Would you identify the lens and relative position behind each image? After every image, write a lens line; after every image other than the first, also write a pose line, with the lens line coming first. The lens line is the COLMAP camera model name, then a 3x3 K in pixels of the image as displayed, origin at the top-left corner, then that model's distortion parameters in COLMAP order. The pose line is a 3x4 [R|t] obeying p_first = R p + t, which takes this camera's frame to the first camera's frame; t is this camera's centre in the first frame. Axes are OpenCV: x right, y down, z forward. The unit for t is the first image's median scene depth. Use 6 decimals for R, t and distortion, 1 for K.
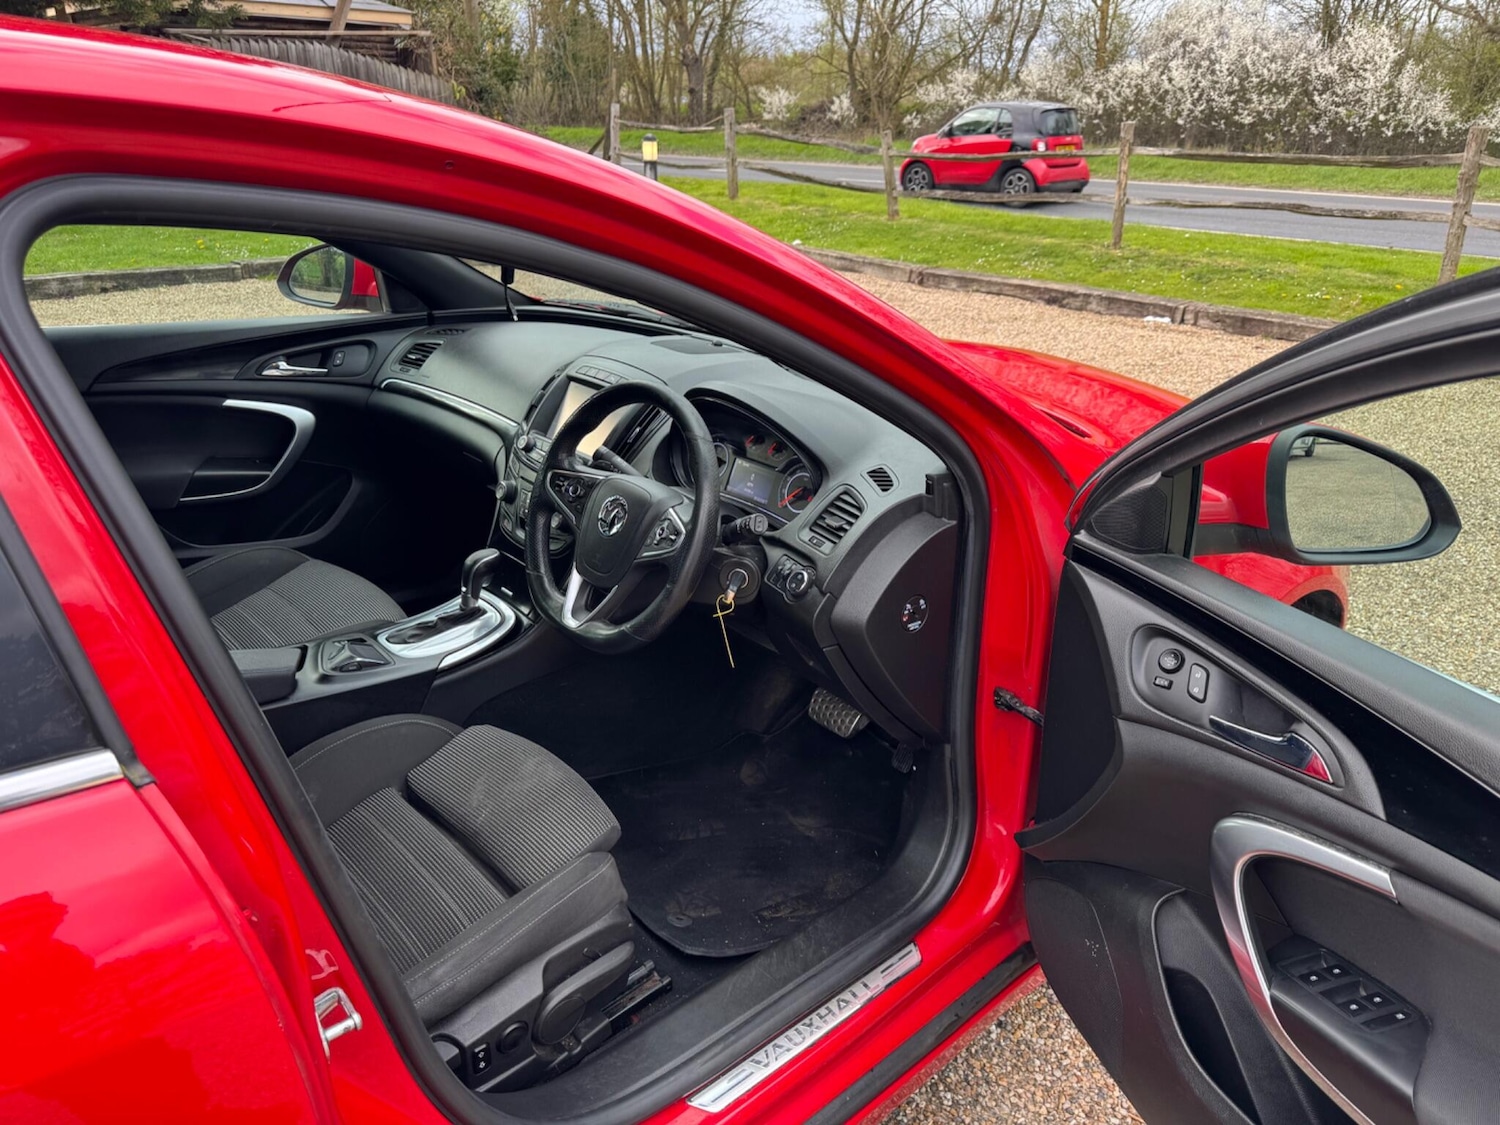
lens RADIAL K [[1061.9, 0, 749.8], [0, 1061.9, 583.7], [0, 0, 1]] dist [0.003771, -0.013360]
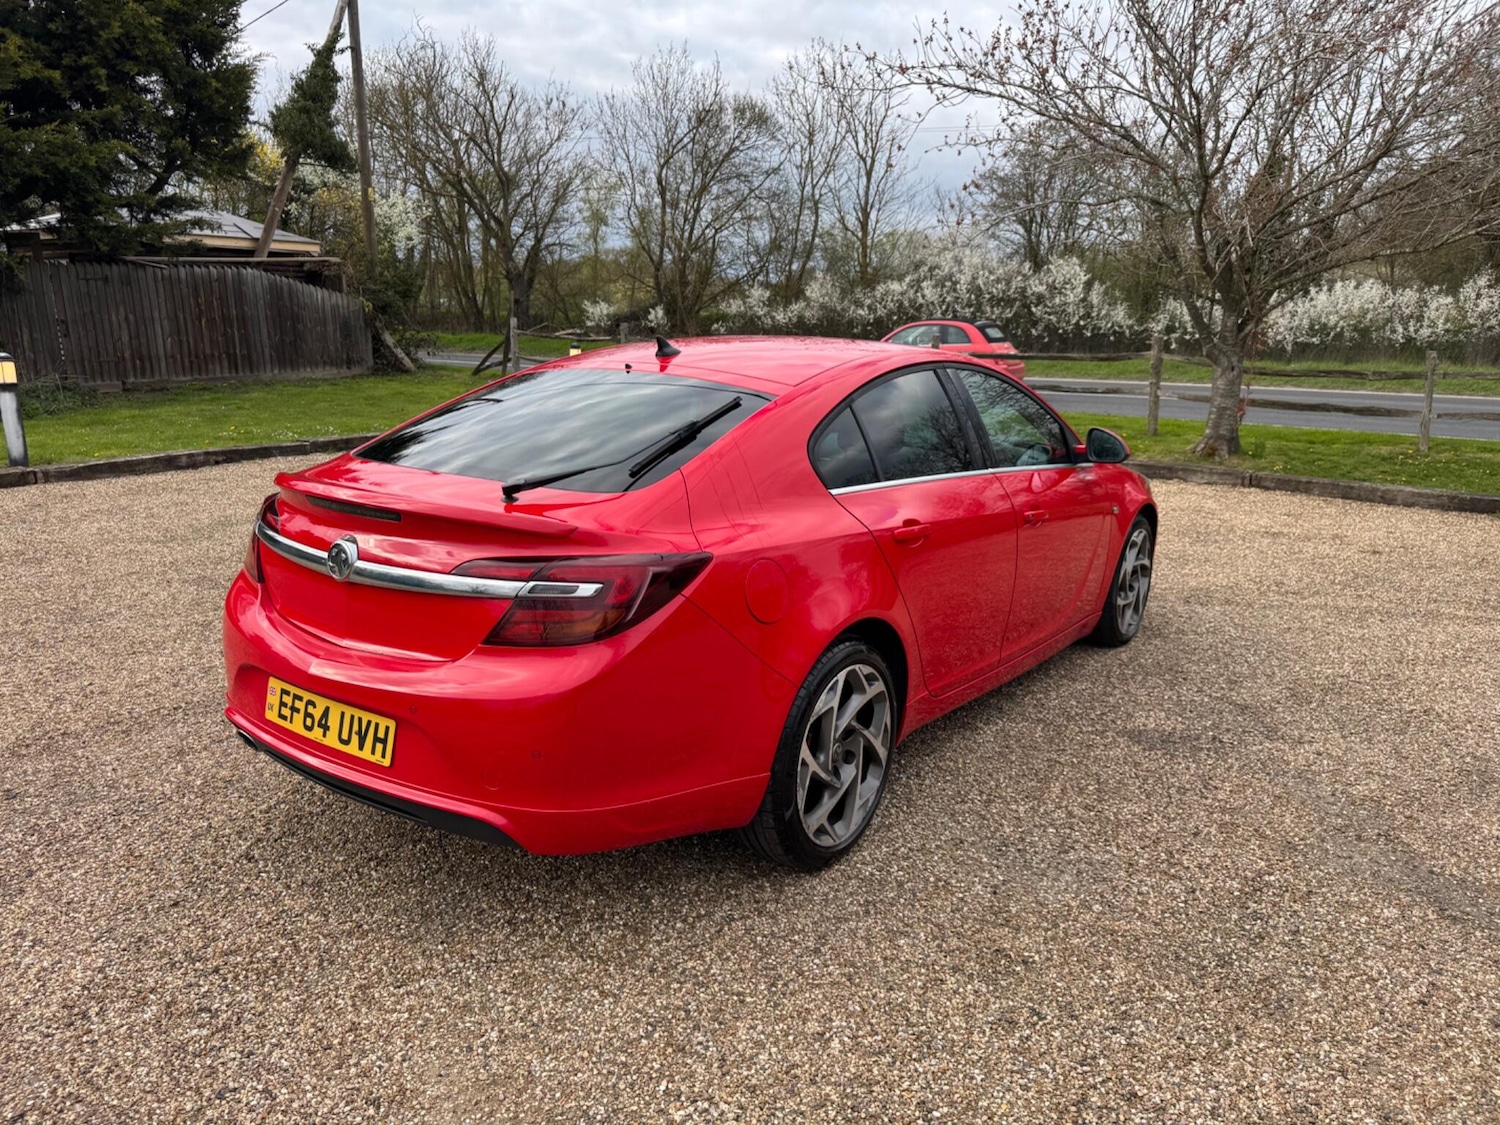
lens RADIAL K [[1055.2, 0, 748.8], [0, 1055.2, 591.7], [0, 0, 1]] dist [0.074175, -0.099455]
pose [[0.976276, -0.056946, 0.208906, -0.096590], [0.089913, 0.984302, -0.151875, 0.049634], [-0.196978, 0.167056, 0.966070, -0.132580]]
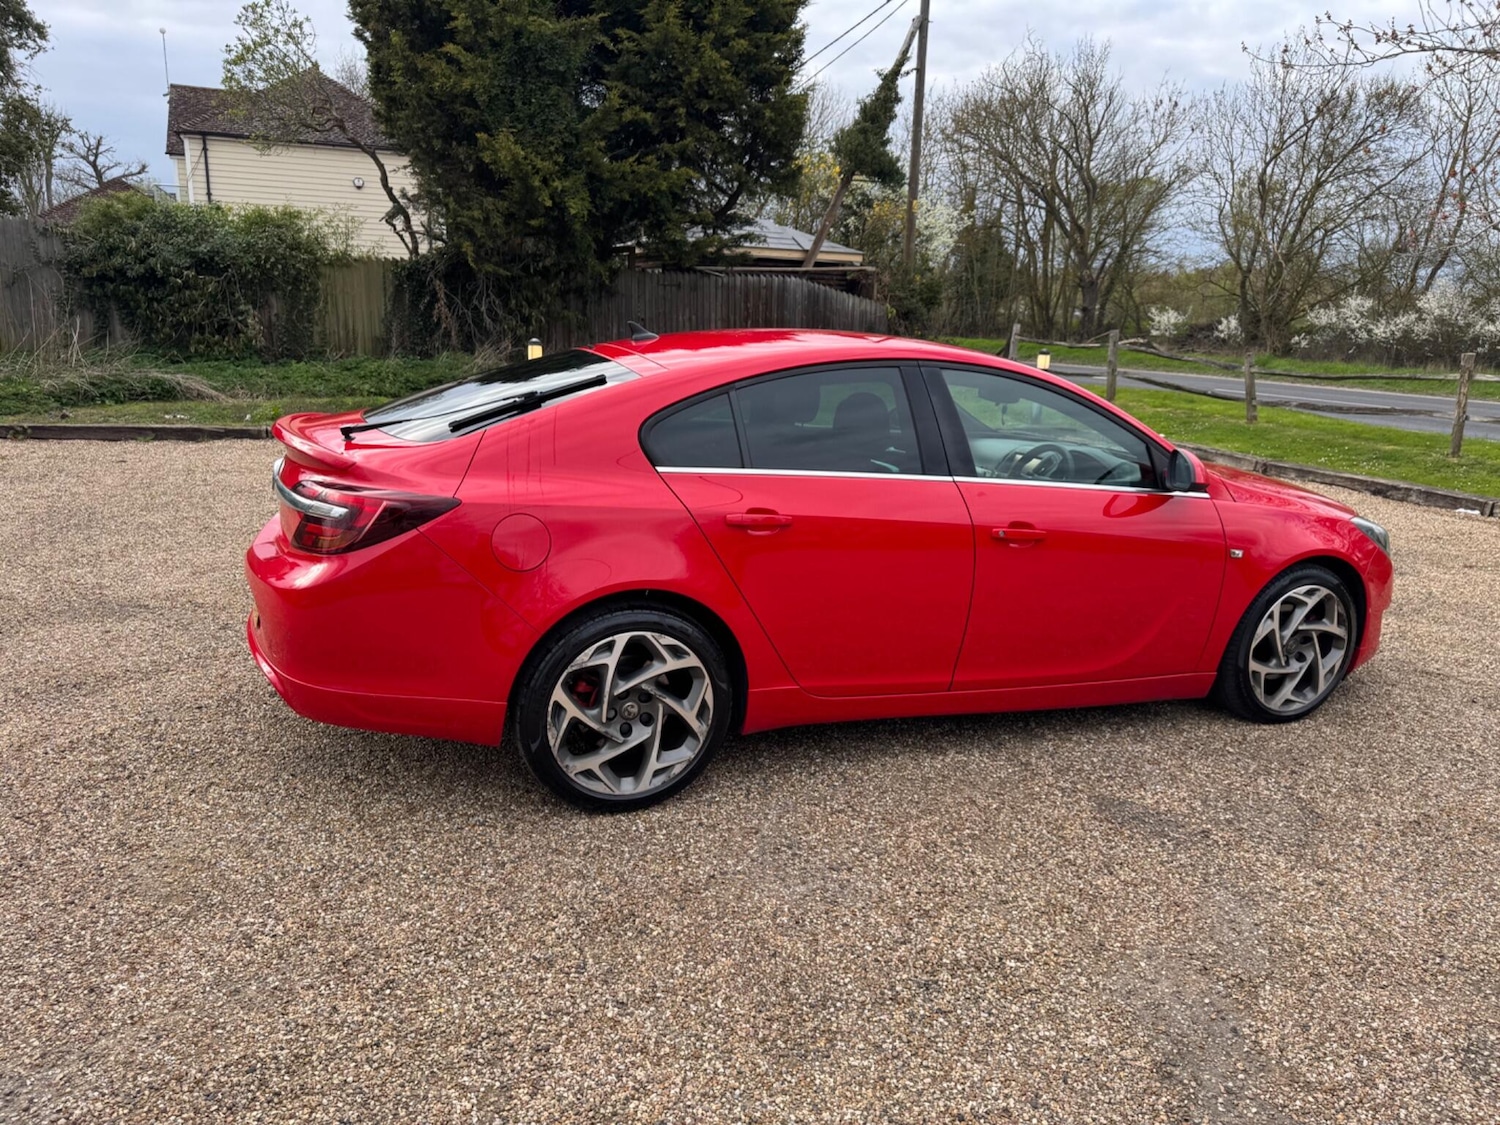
lens RADIAL K [[1055.2, 0, 748.8], [0, 1055.2, 591.7], [0, 0, 1]] dist [0.074175, -0.099455]
pose [[0.940768, 0.105377, -0.322259, 0.007501], [-0.157794, 0.977345, -0.141060, 0.052315], [0.300093, 0.183555, 0.936083, -0.134375]]
